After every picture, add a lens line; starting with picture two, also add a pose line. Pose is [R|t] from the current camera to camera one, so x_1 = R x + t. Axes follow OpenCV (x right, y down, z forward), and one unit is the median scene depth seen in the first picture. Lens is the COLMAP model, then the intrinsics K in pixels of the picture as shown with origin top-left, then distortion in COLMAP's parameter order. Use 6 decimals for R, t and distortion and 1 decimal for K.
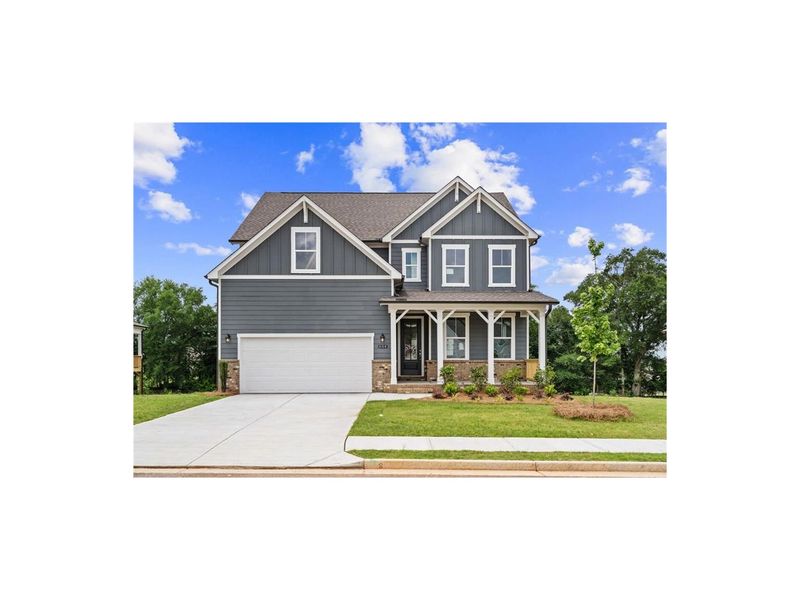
lens RADIAL K [[513.4, 0, 405.5], [0, 513.4, 362.1], [0, 0, 1]] dist [-0.001589, -0.000530]
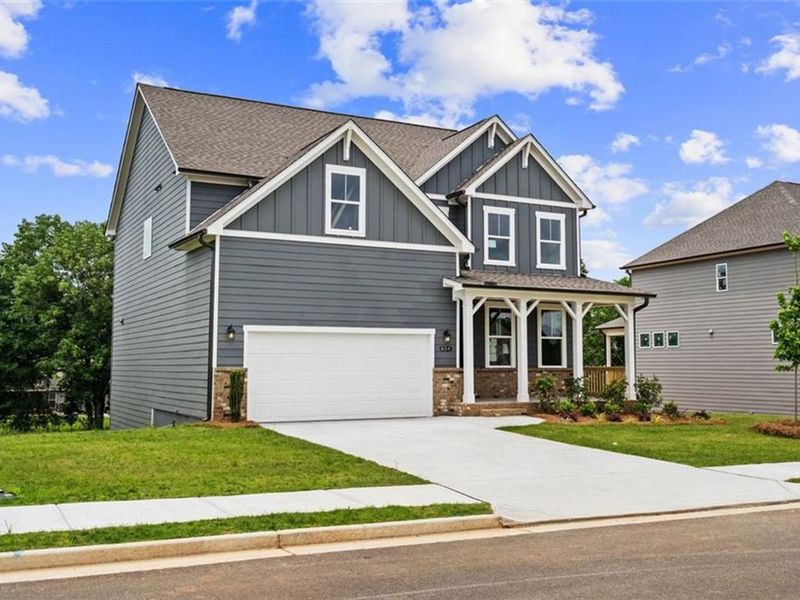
lens RADIAL K [[865.4, 0, 398.4], [0, 865.4, 286.0], [0, 0, 1]] dist [0.021165, 0.008029]
pose [[0.889758, 0.043340, 0.454370, -0.622773], [-0.001010, 0.995666, -0.092993, -0.005815], [-0.456431, 0.082282, 0.885946, -0.006719]]
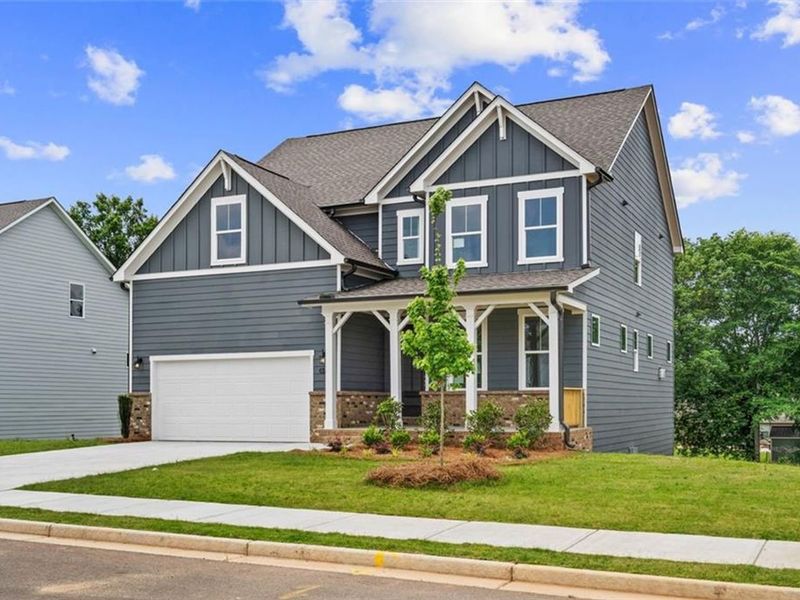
lens RADIAL K [[932.2, 0, 444.5], [0, 932.2, 391.7], [0, 0, 1]] dist [-0.005374, -0.000199]
pose [[0.899673, -0.007586, -0.436498, 0.588594], [0.003116, 0.999935, -0.010956, 0.009016], [0.436553, 0.008496, 0.899639, 0.017756]]
